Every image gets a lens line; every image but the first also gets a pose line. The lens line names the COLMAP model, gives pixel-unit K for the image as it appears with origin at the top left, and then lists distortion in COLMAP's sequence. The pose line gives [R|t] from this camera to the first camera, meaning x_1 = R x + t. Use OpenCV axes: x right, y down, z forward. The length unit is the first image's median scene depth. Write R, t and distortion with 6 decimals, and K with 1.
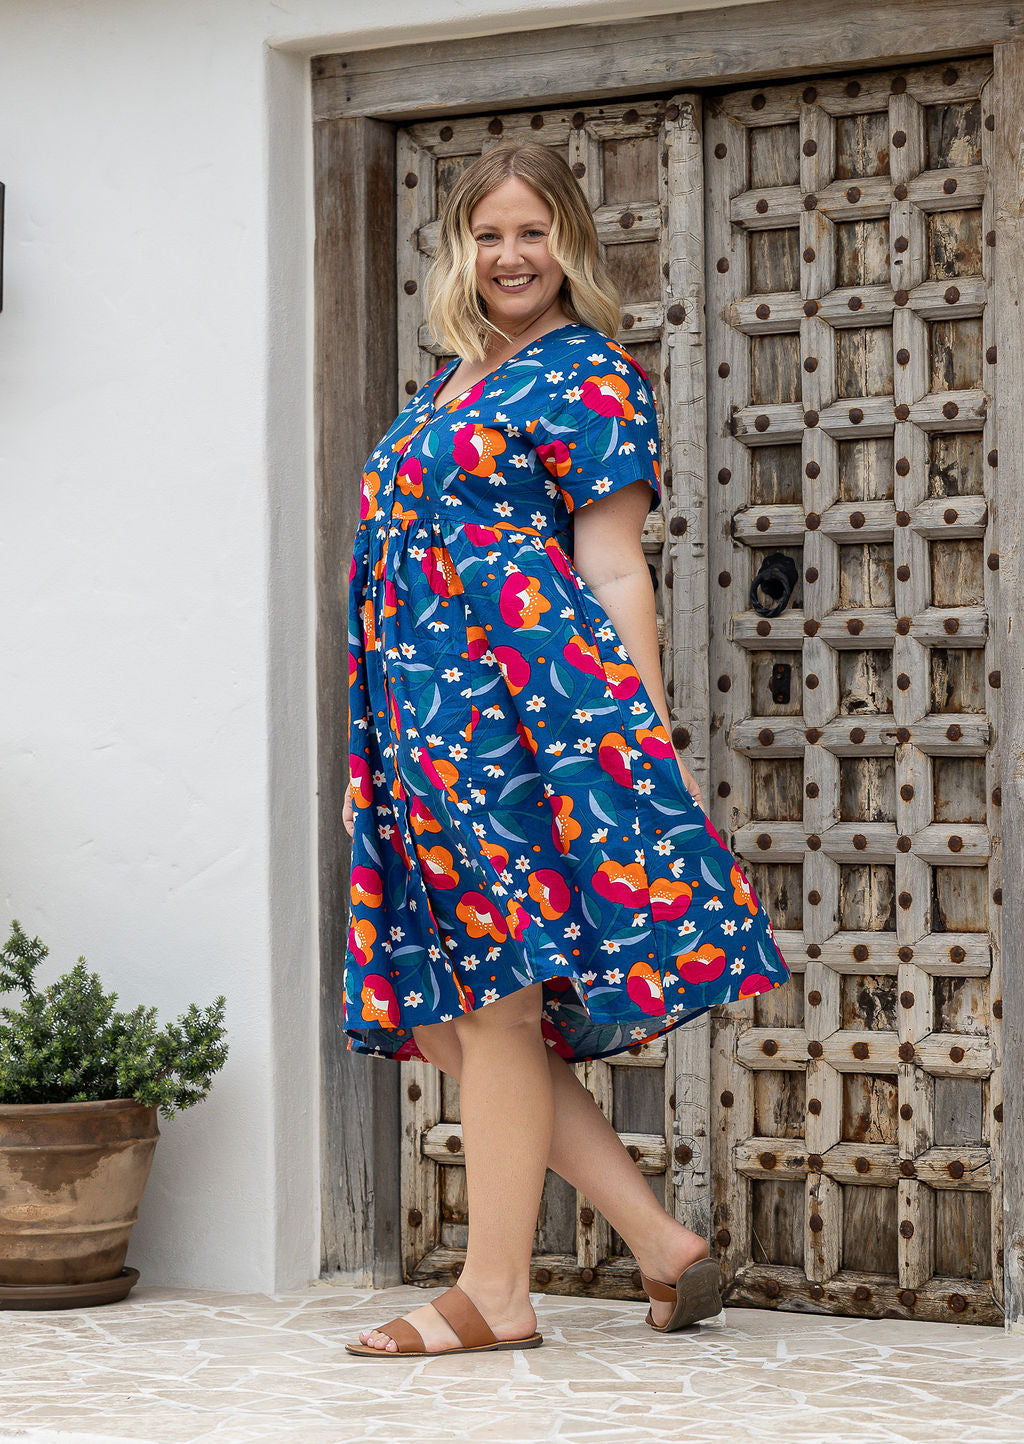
lens RADIAL K [[2926.0, 0, 472.4], [0, 2926.0, 767.8], [0, 0, 1]] dist [0.031494, -0.205787]
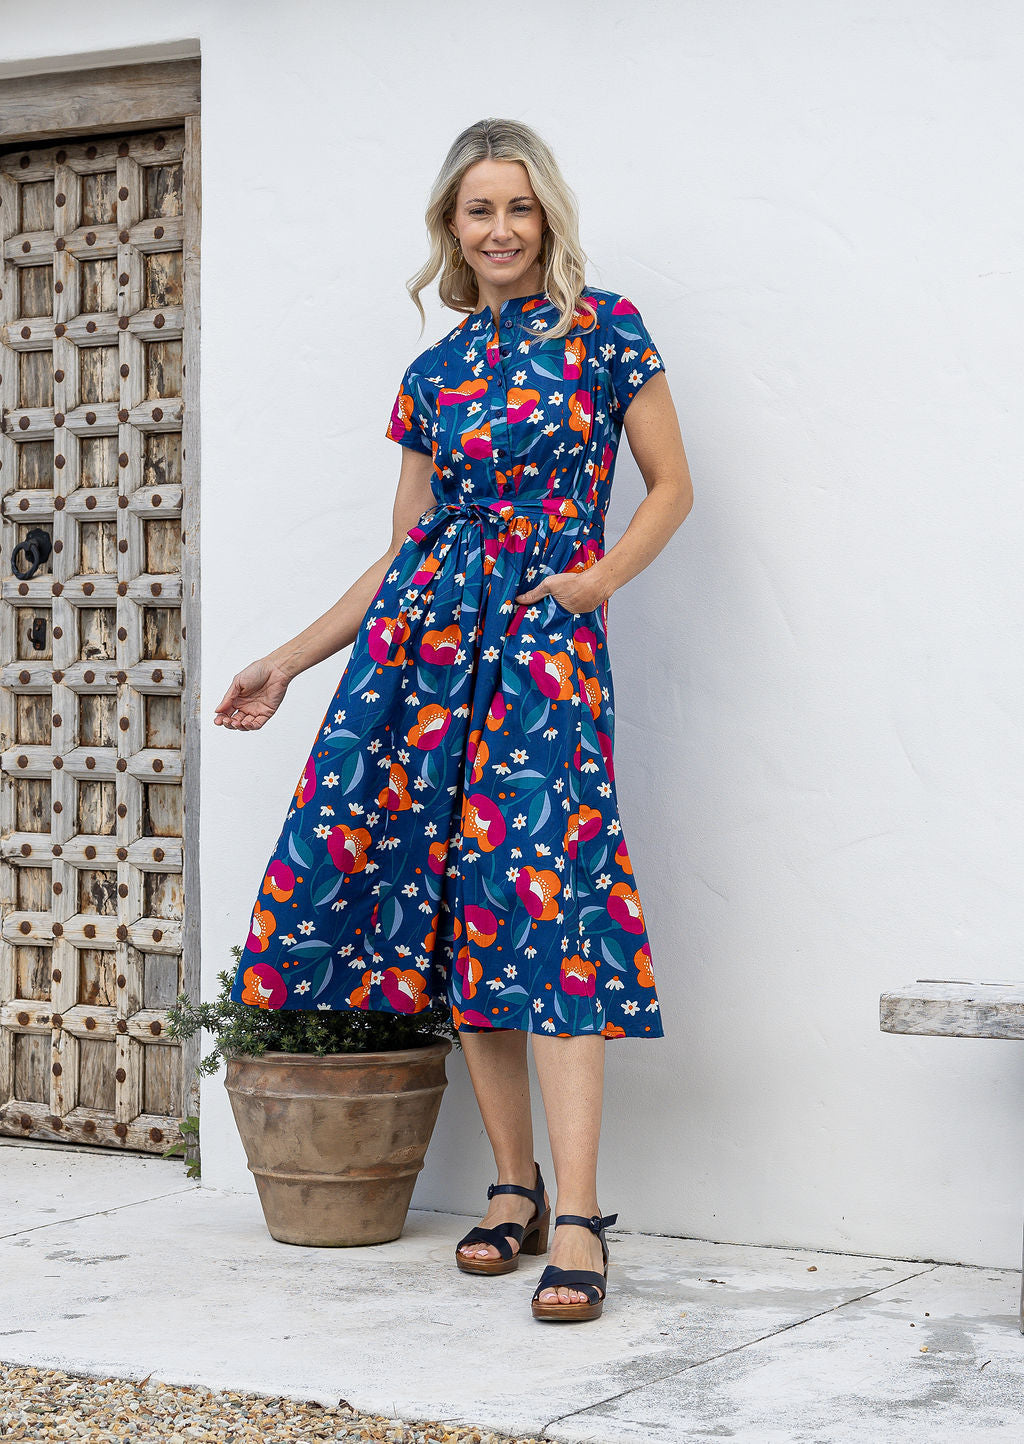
lens RADIAL K [[2926.0, 0, 472.4], [0, 2926.0, 767.8], [0, 0, 1]] dist [0.031494, -0.205787]
pose [[0.994653, 0.017213, -0.101830, 0.418759], [-0.014948, 0.999625, 0.022957, -0.003403], [0.102187, -0.021312, 0.994537, -0.215802]]
